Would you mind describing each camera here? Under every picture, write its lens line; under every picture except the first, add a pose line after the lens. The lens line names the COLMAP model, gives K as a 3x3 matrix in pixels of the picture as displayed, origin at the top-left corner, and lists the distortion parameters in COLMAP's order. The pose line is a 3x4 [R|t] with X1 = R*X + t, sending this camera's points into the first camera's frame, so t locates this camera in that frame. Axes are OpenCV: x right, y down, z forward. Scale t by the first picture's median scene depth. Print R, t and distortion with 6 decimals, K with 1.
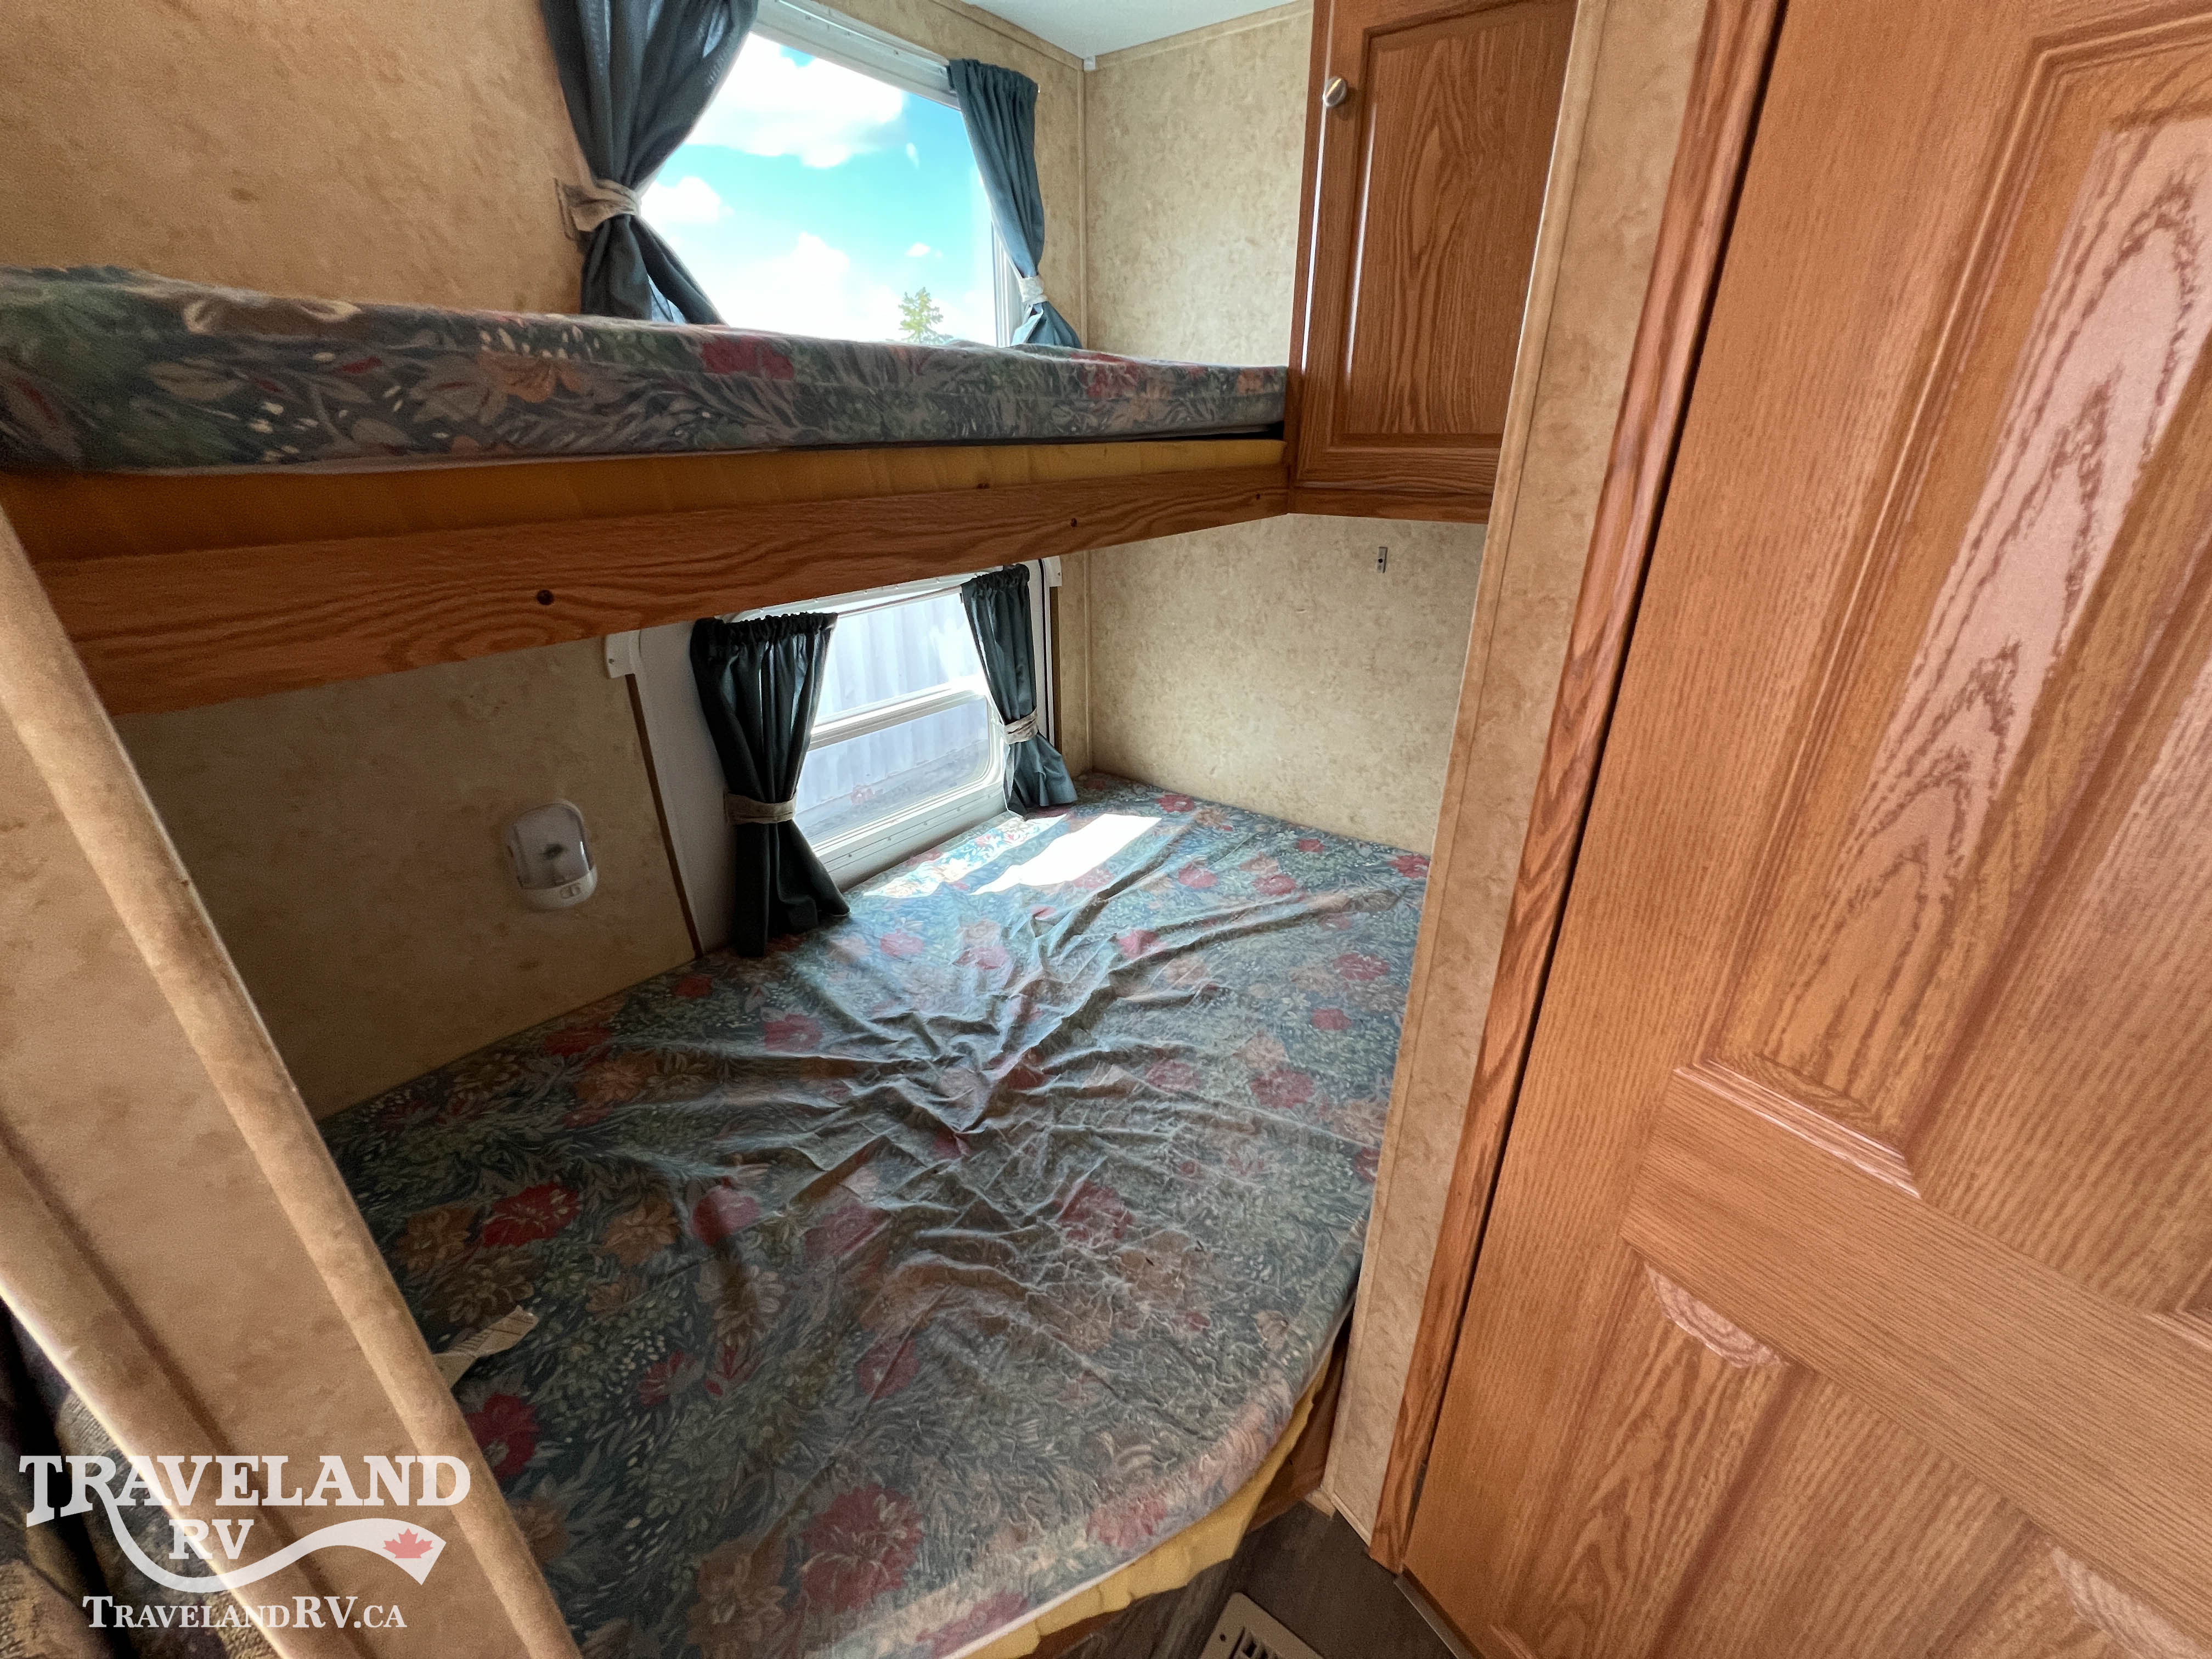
lens RADIAL K [[884.2, 0, 1110.7], [0, 884.2, 829.8], [0, 0, 1]] dist [-0.002527, 0.000771]
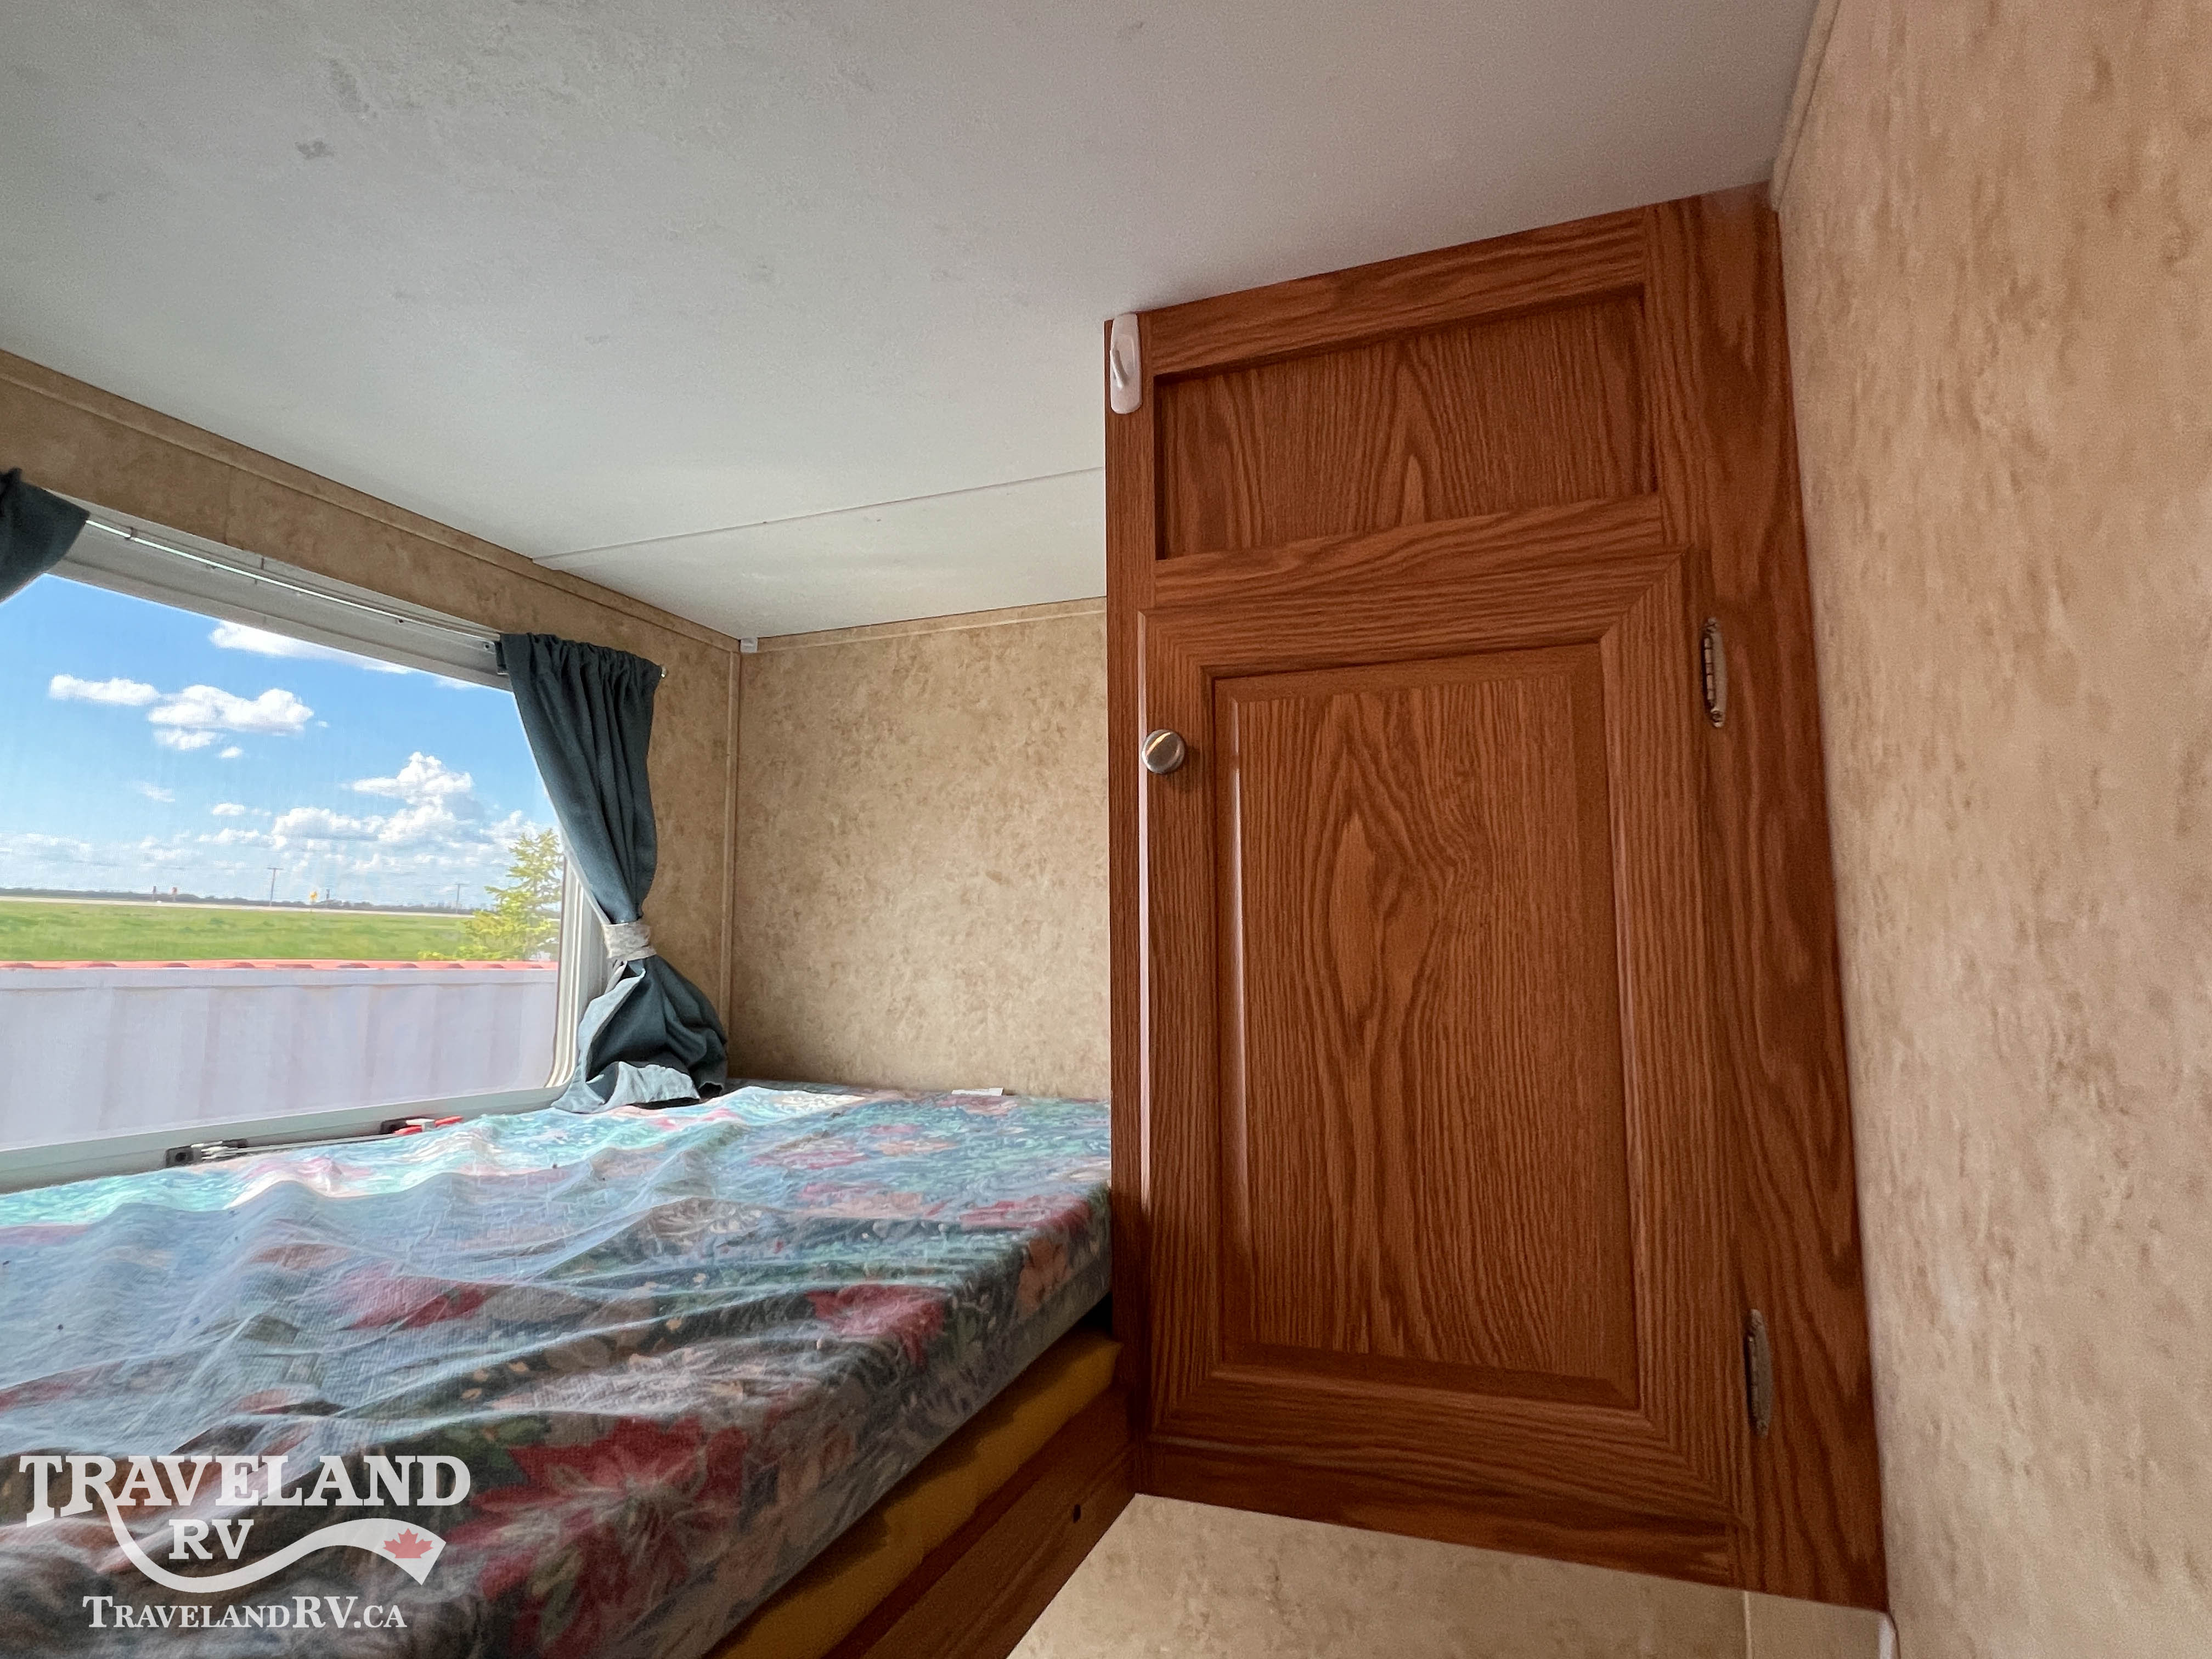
lens RADIAL K [[1164.6, 0, 1119.6], [0, 1164.6, 829.8], [0, 0, 1]] dist [0.004216, 0.000087]
pose [[0.965506, 0.024494, 0.259227, 0.036546], [0.113286, 0.856885, -0.502906, -0.382980], [-0.234446, 0.514925, 0.824552, 0.384084]]
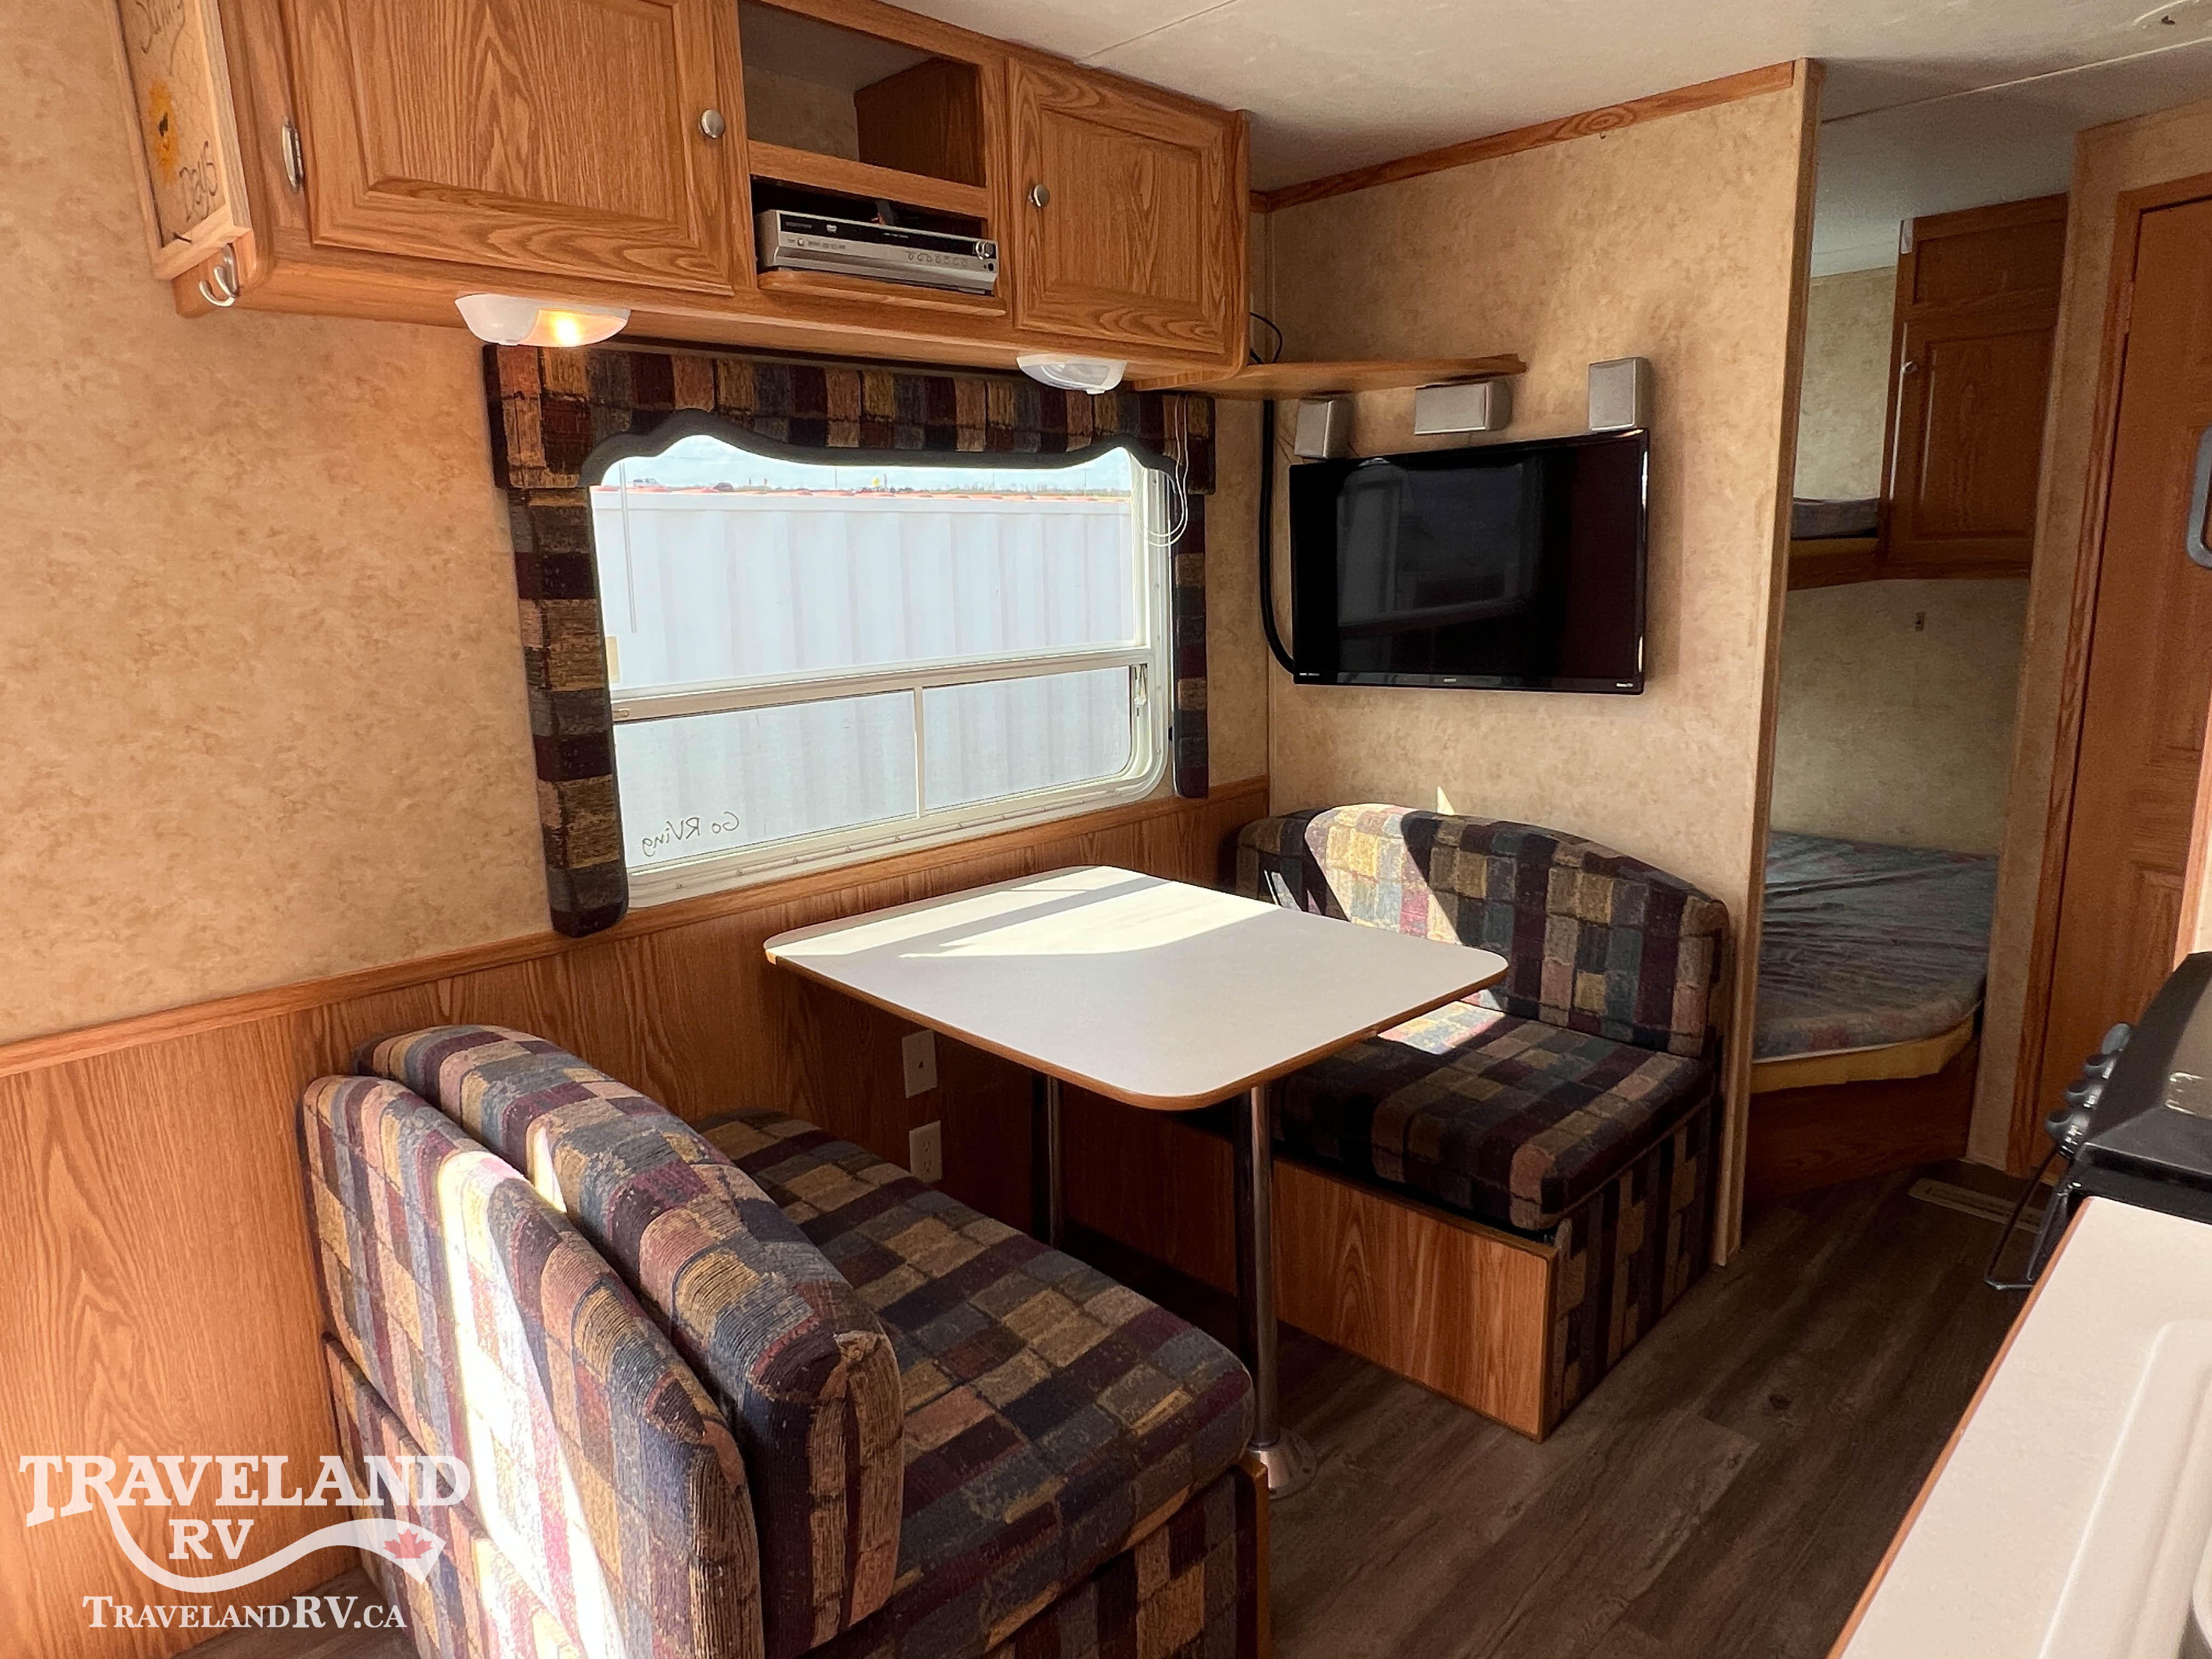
lens RADIAL K [[1361.2, 0, 1116.4], [0, 1361.2, 828.4], [0, 0, 1]] dist [0.001374, -0.002574]
pose [[0.987892, 0.004223, -0.155086, -0.880652], [-0.038557, 0.974949, -0.219060, 0.764760], [0.150276, 0.222387, 0.963307, -1.687237]]
